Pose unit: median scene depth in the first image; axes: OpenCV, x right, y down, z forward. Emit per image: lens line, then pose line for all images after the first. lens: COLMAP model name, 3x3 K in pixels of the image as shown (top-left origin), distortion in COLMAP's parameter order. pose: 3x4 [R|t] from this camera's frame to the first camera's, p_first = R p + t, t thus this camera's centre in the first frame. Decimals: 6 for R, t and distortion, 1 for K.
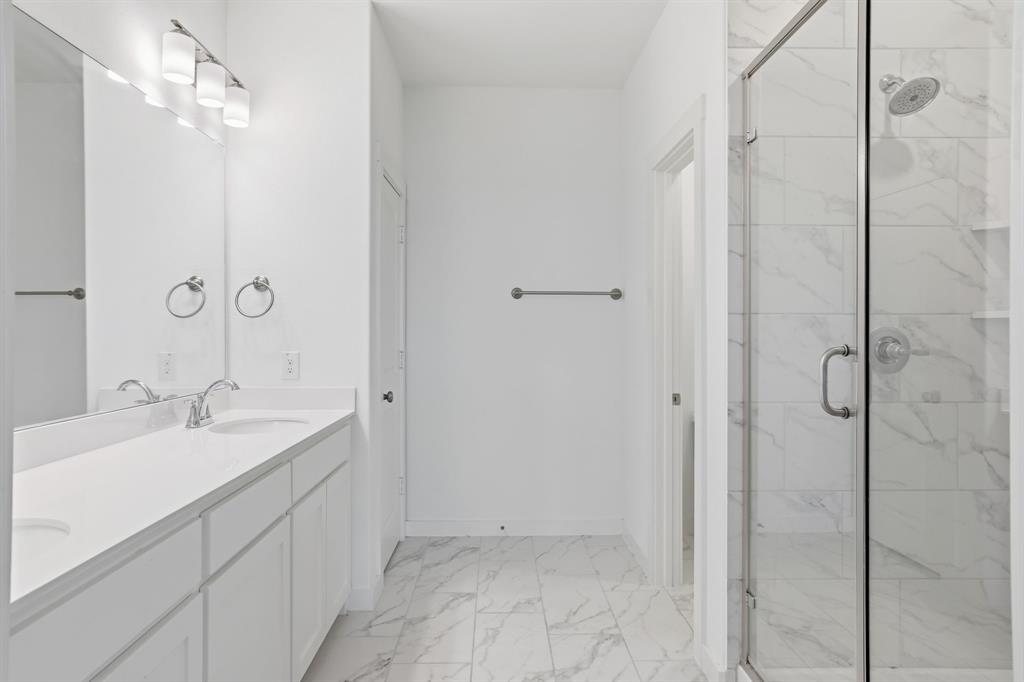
lens RADIAL K [[562.2, 0, 509.3], [0, 562.2, 330.0], [0, 0, 1]] dist [-0.070541, 0.000368]
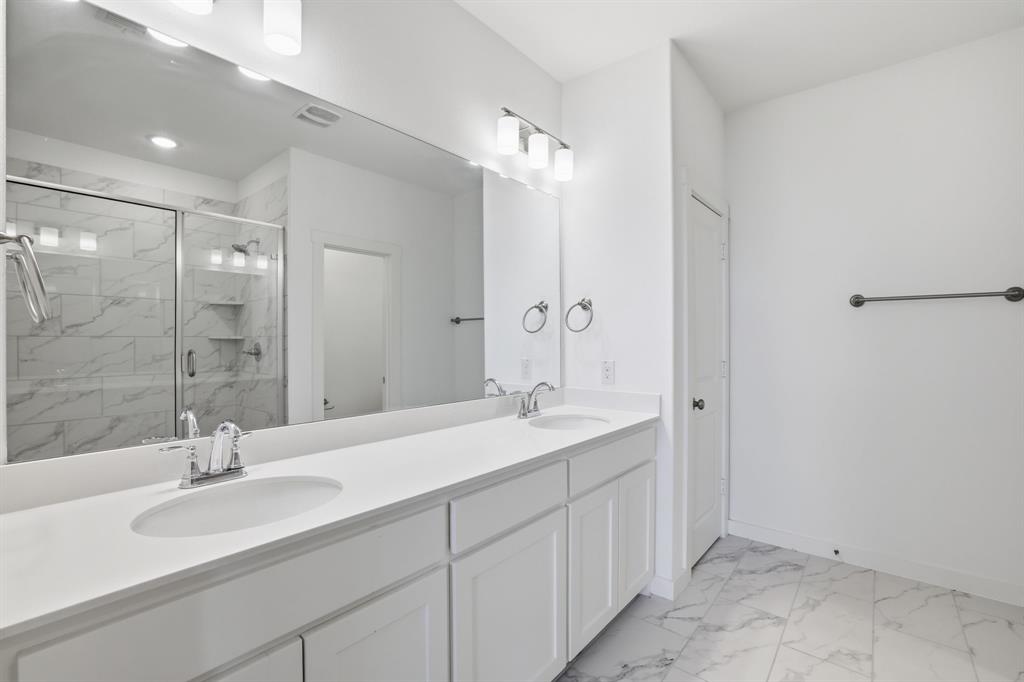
lens RADIAL K [[442.0, 0, 515.1], [0, 442.0, 338.2], [0, 0, 1]] dist [-0.052928, 0.015959]
pose [[0.755349, 0.000467, -0.655323, 0.074019], [0.002533, 0.999990, 0.003632, -0.011935], [0.655318, -0.004404, 0.755340, 0.153979]]
